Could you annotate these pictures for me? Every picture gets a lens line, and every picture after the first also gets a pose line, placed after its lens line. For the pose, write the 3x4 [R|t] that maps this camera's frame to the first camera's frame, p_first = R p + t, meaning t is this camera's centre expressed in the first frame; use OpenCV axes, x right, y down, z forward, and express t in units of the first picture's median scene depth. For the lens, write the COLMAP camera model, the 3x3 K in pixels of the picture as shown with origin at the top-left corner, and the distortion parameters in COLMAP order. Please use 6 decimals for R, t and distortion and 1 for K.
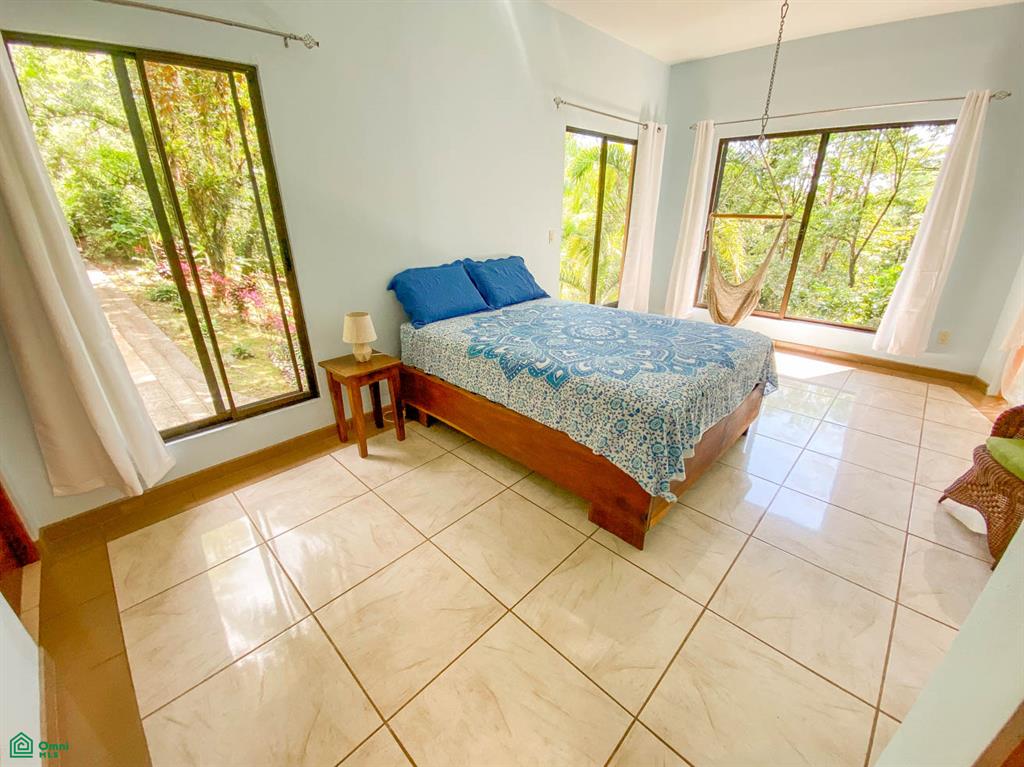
lens RADIAL K [[414.8, 0, 511.8], [0, 414.8, 385.5], [0, 0, 1]] dist [0.012394, -0.017572]
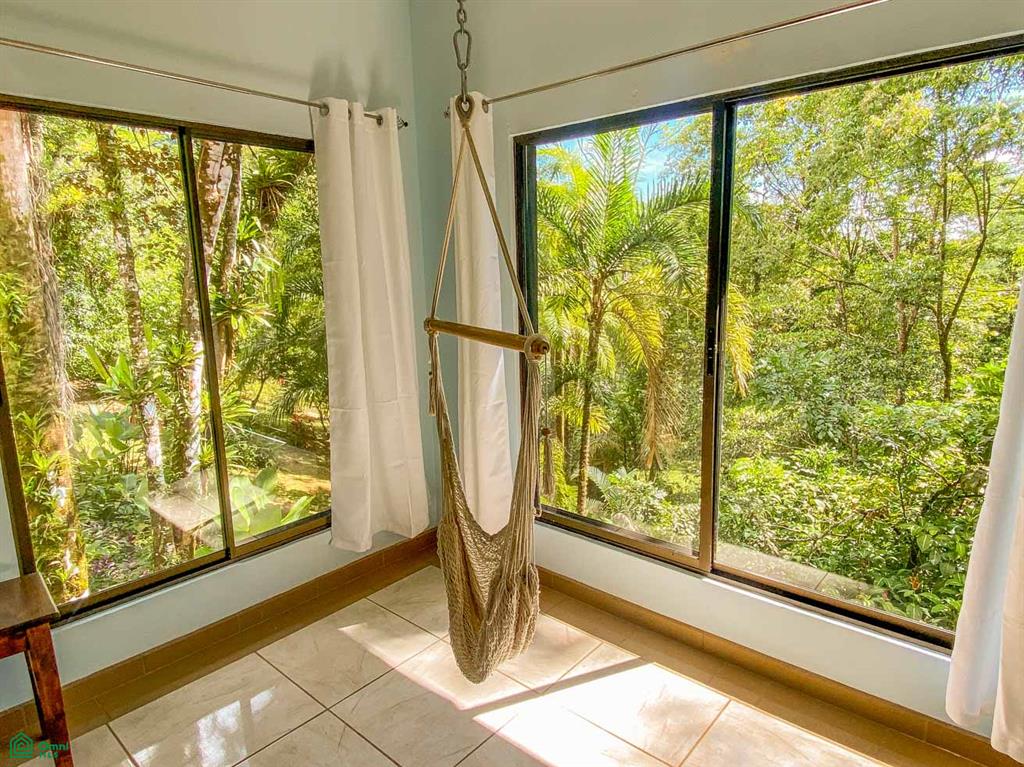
lens RADIAL K [[618.0, 0, 512.0], [0, 618.0, 383.5], [0, 0, 1]] dist [-0.016037, -0.002325]
pose [[0.998731, -0.024560, 0.043975, 0.487721], [0.033417, 0.976334, -0.213671, -0.229540], [-0.037686, 0.214869, 0.975915, 0.471448]]
